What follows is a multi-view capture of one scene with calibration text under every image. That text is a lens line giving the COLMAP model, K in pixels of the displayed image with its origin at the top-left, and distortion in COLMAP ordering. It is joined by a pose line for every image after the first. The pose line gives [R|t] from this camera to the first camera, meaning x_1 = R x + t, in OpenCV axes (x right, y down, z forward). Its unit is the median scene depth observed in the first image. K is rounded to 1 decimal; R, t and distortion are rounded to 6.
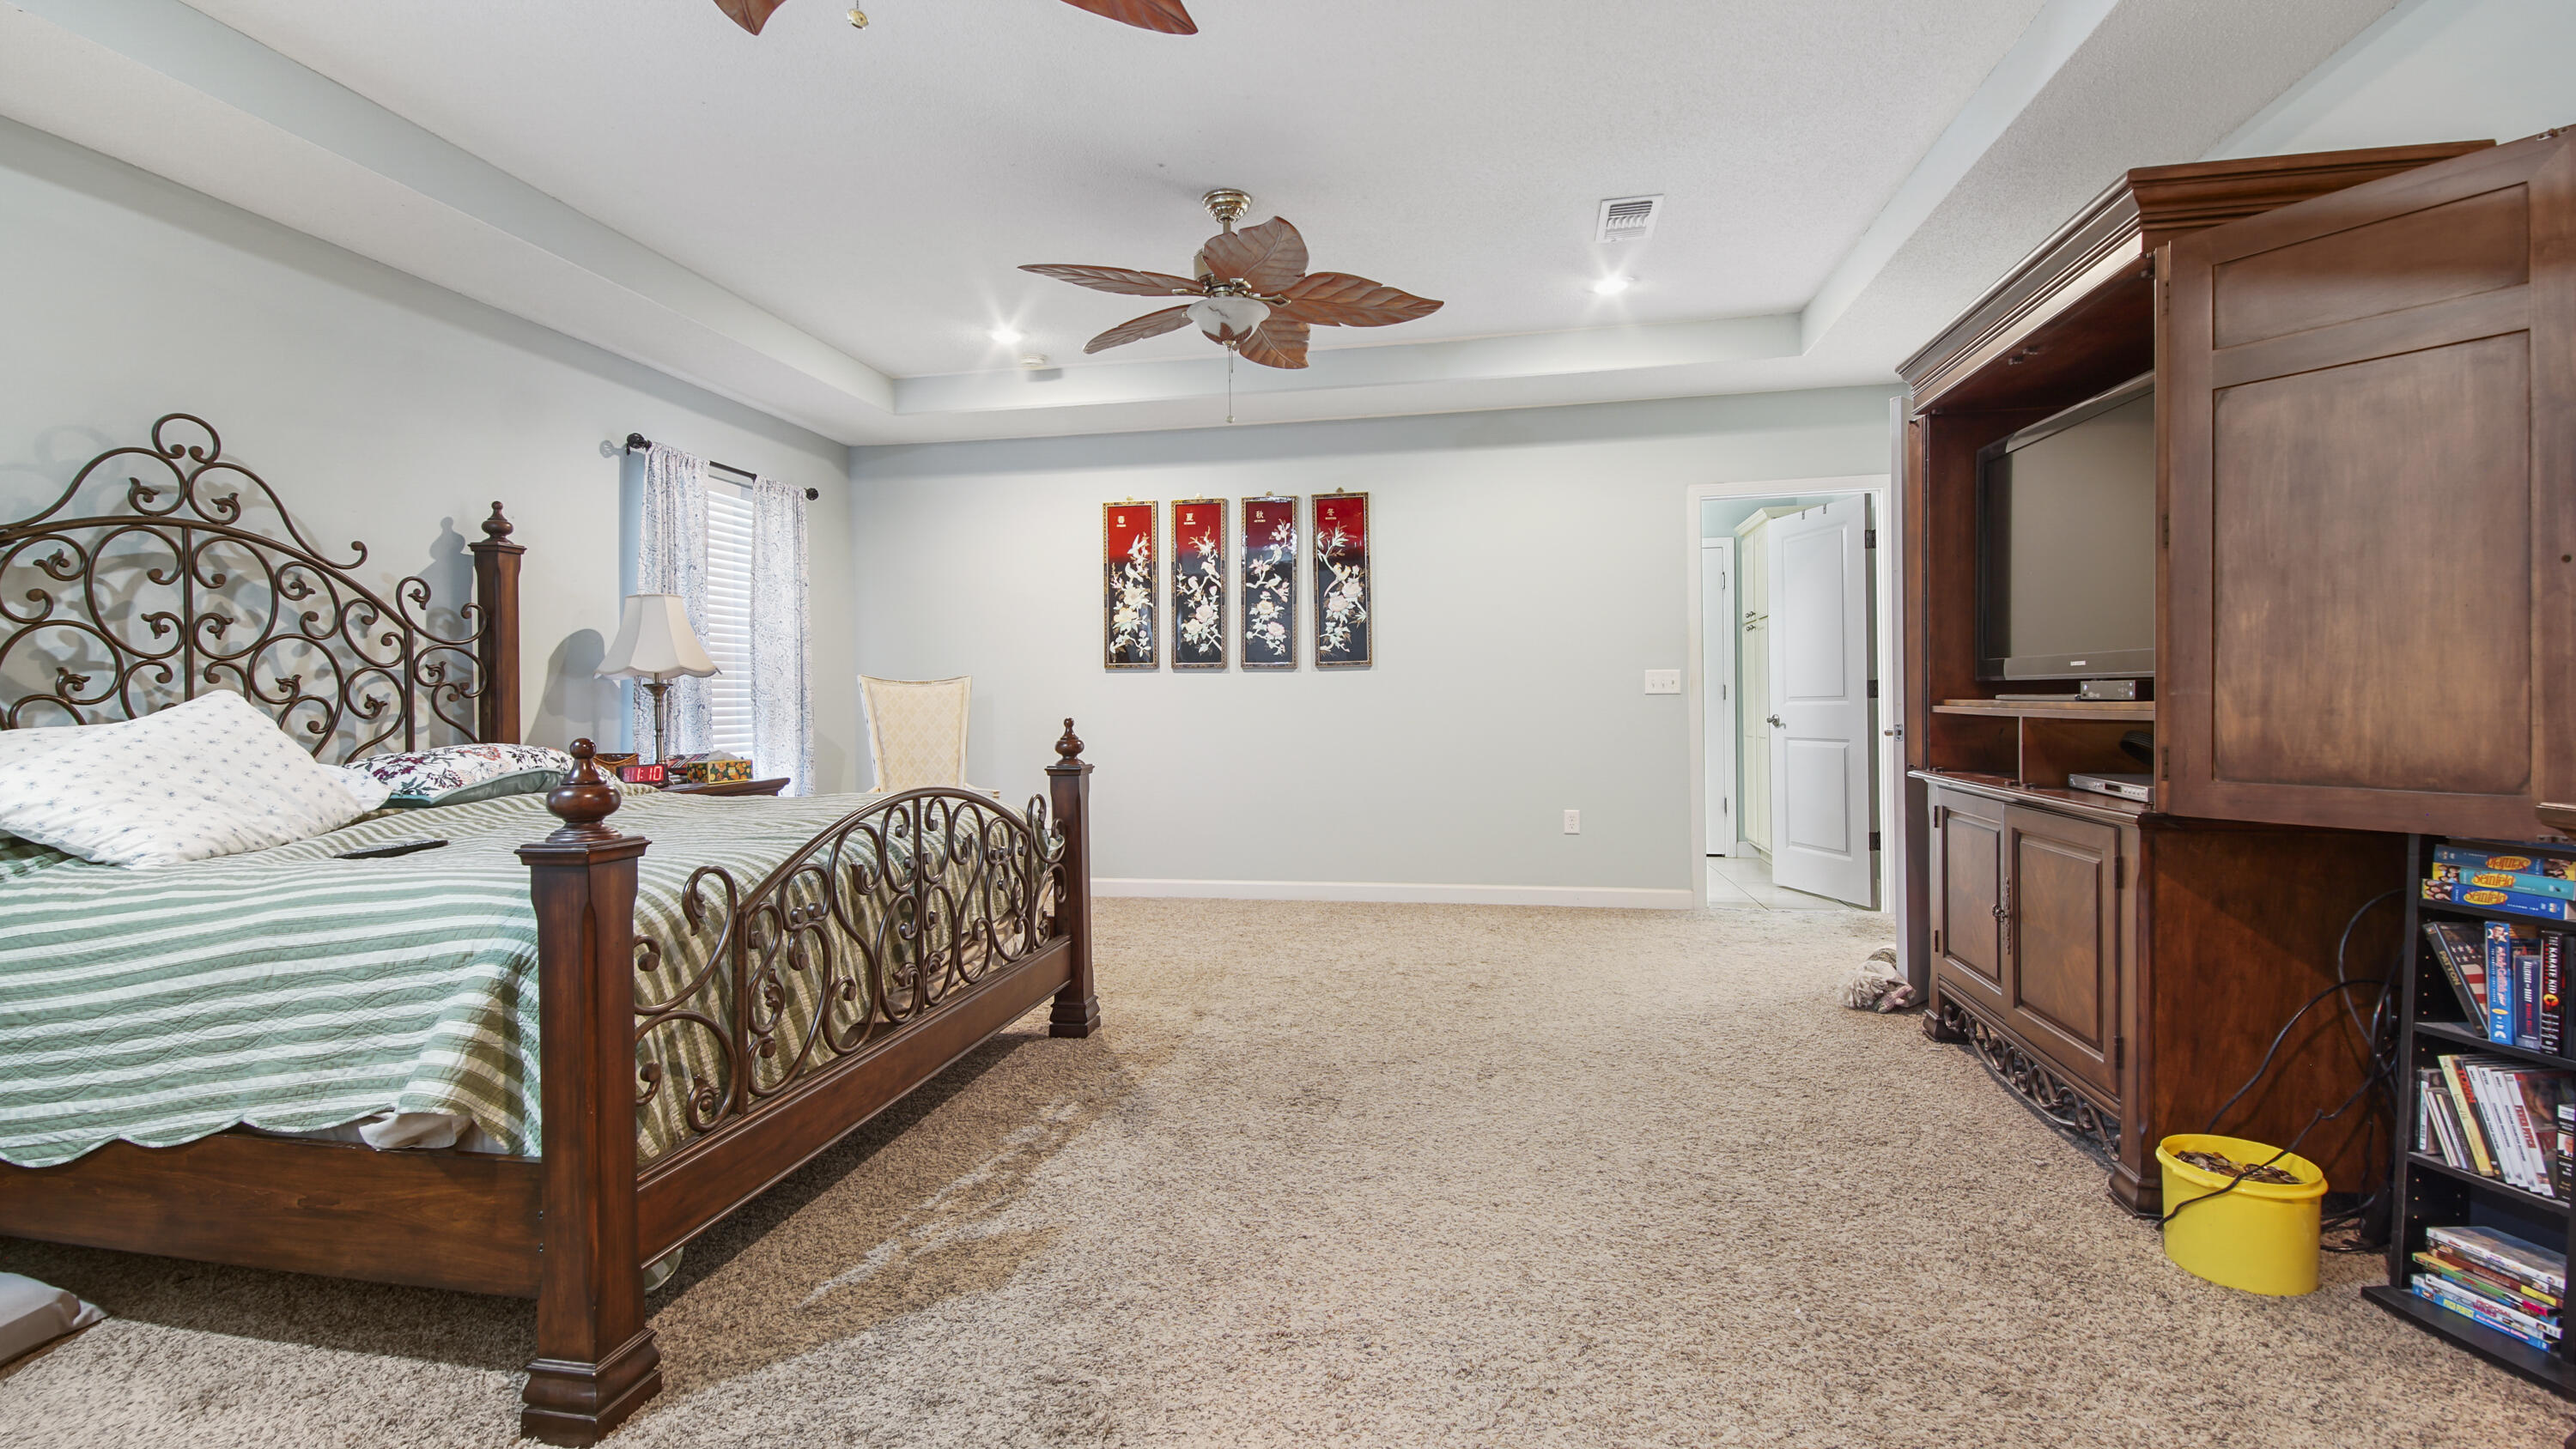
lens RADIAL K [[1158.4, 0, 1288.0], [0, 1158.4, 724.5], [0, 0, 1]] dist [-0.031528, 0.000063]
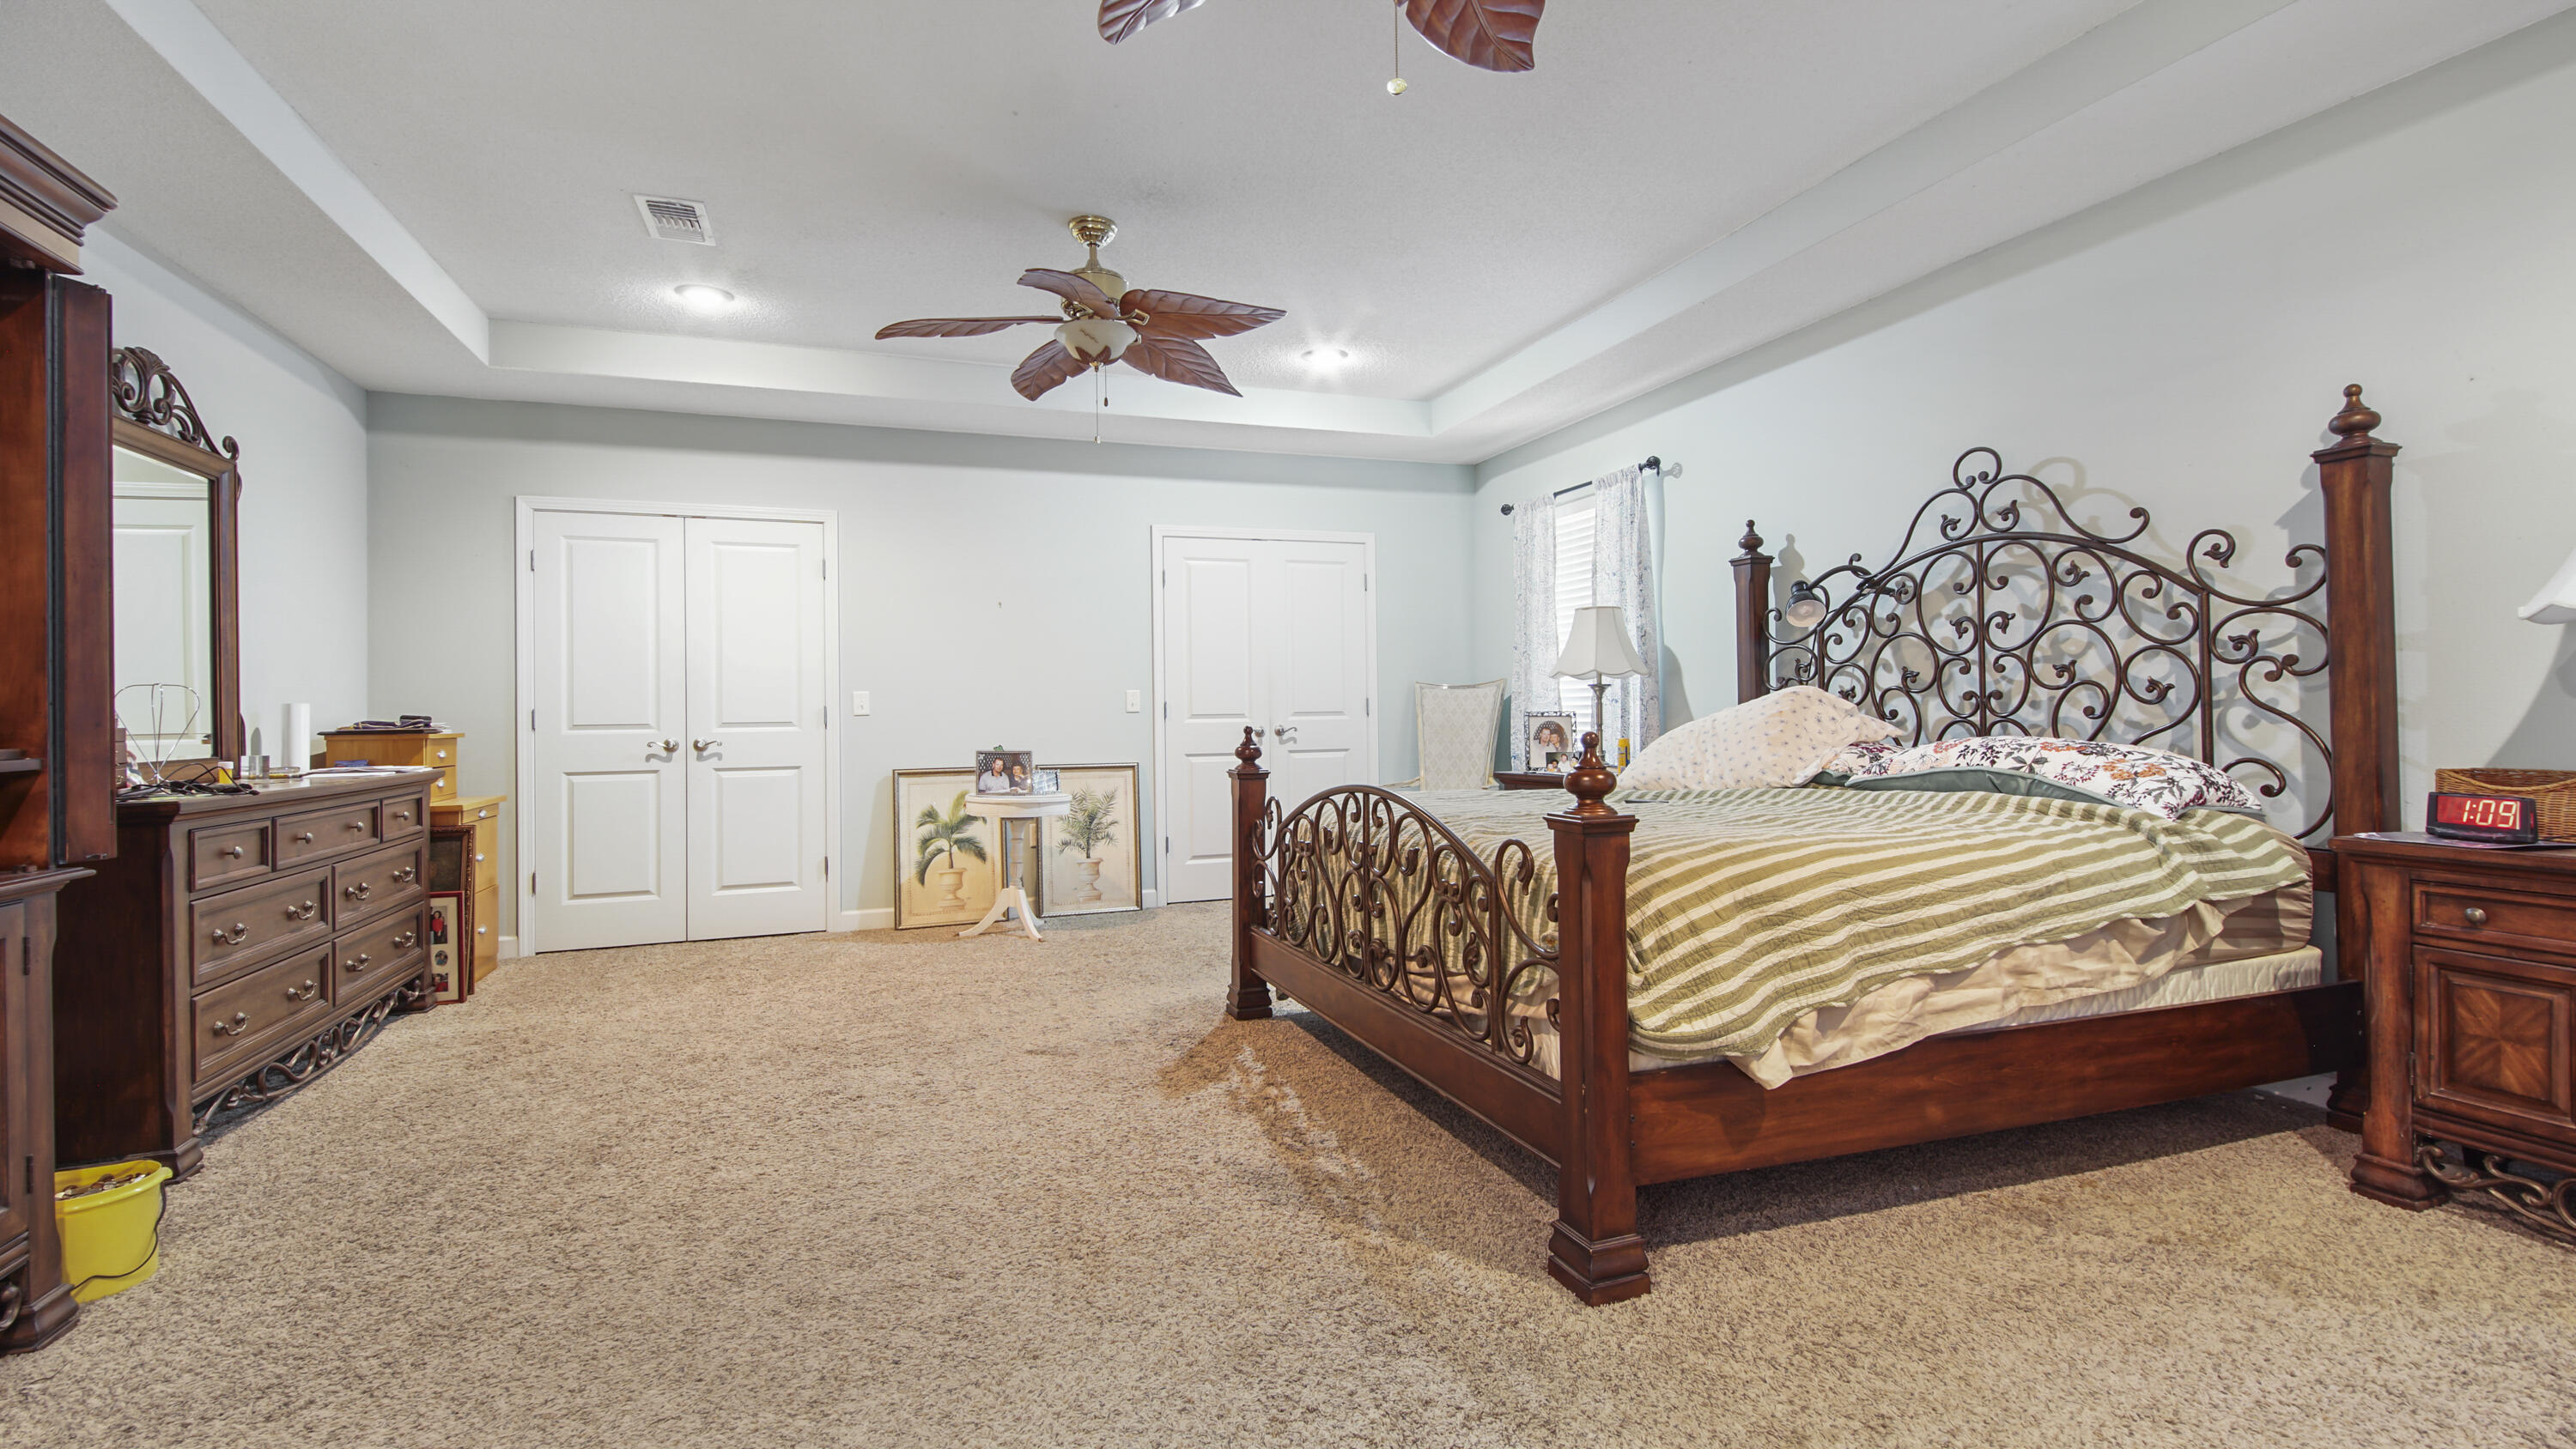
lens RADIAL K [[1158.4, 0, 1288.0], [0, 1158.4, 724.5], [0, 0, 1]] dist [-0.031528, 0.000063]
pose [[-0.871682, 0.031522, -0.489058, 0.252861], [0.018840, 0.999347, 0.030831, -0.033961], [0.489710, 0.017661, -0.871706, 1.684825]]
